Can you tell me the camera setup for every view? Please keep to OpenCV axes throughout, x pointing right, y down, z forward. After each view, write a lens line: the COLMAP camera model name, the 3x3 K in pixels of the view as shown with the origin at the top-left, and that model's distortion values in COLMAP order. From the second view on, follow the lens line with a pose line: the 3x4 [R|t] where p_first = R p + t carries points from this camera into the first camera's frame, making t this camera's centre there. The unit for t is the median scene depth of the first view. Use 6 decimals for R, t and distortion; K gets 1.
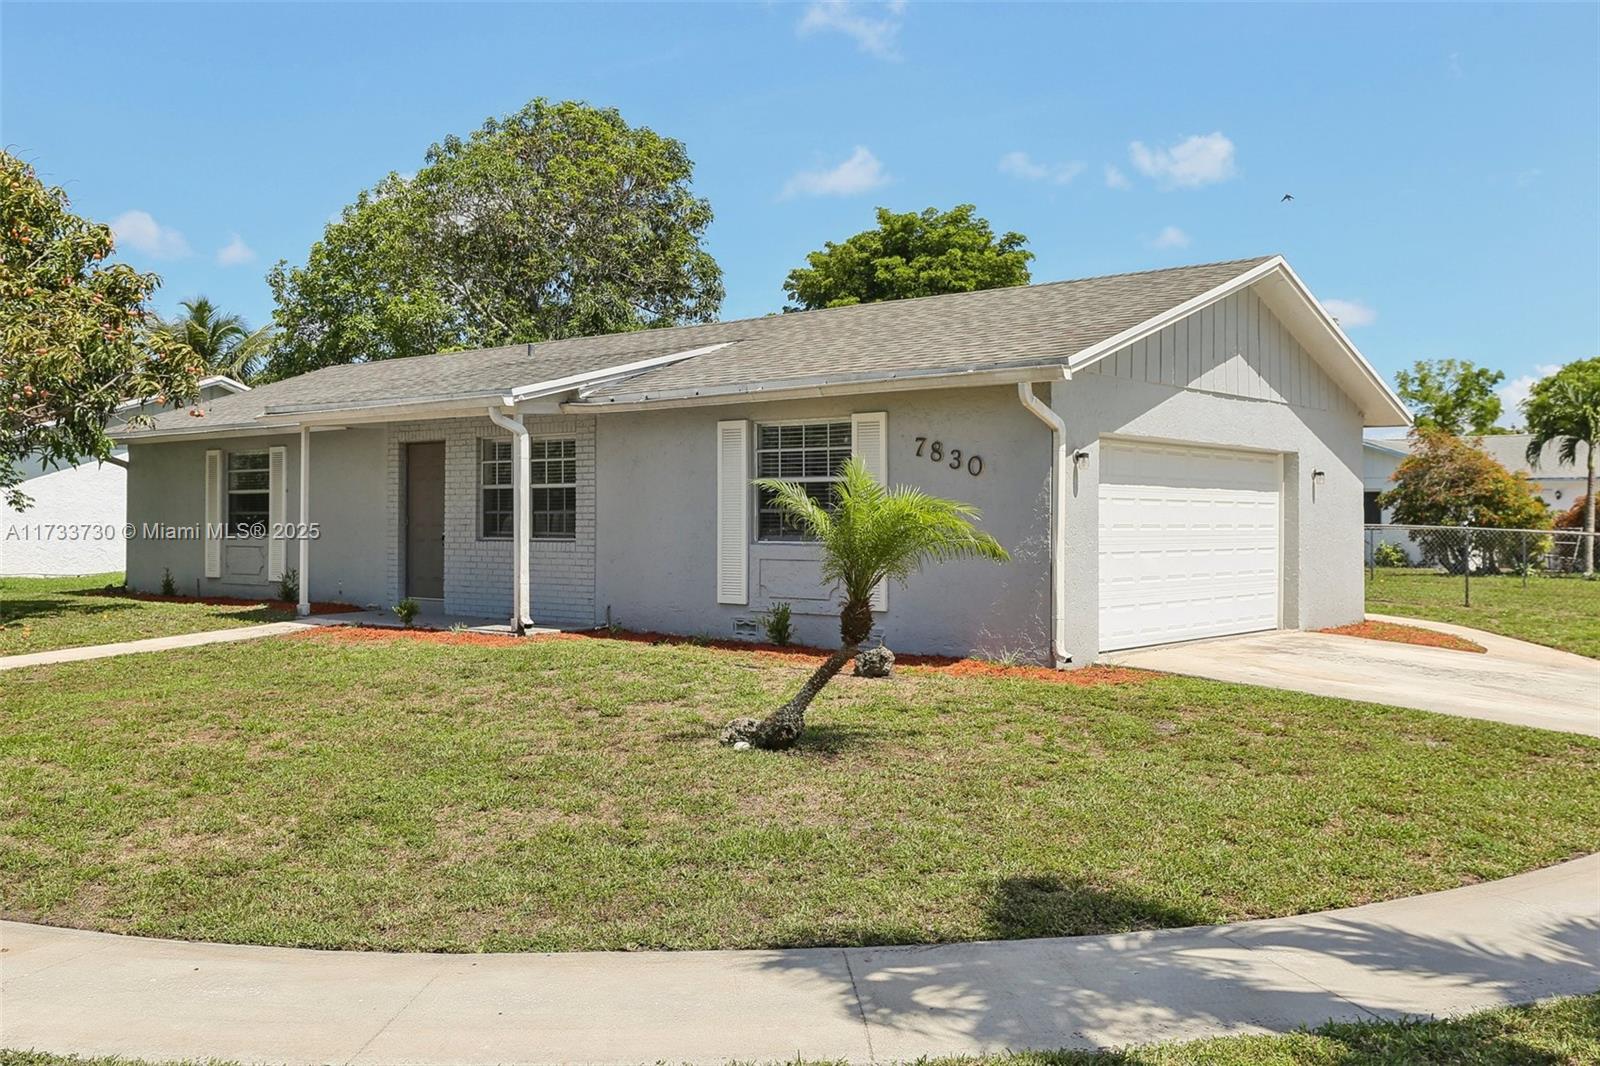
lens RADIAL K [[1436.2, 0, 799.3], [0, 1436.2, 507.4], [0, 0, 1]] dist [0.008415, 0.118557]
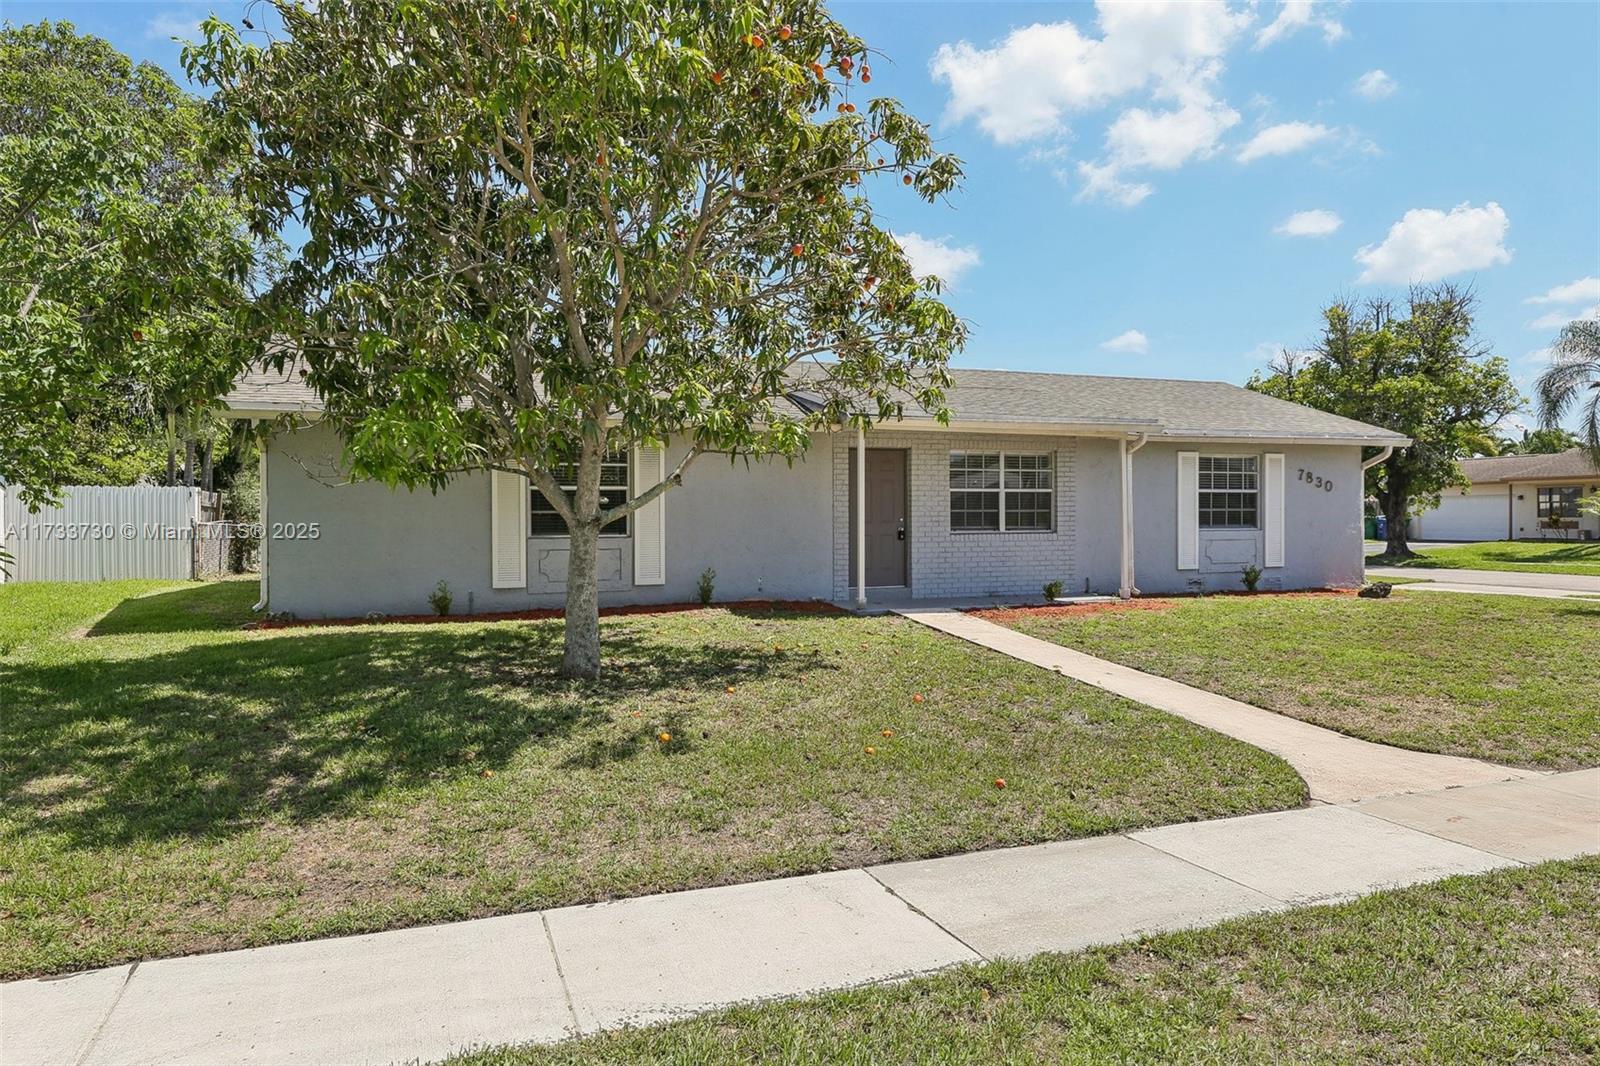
lens RADIAL K [[1037.4, 0, 806.1], [0, 1037.4, 529.0], [0, 0, 1]] dist [0.001807, 0.000332]
pose [[0.500211, -0.012328, 0.865816, -1.010724], [-0.000499, 0.999894, 0.014526, 0.005909], [-0.865904, -0.007698, 0.500152, 0.654065]]
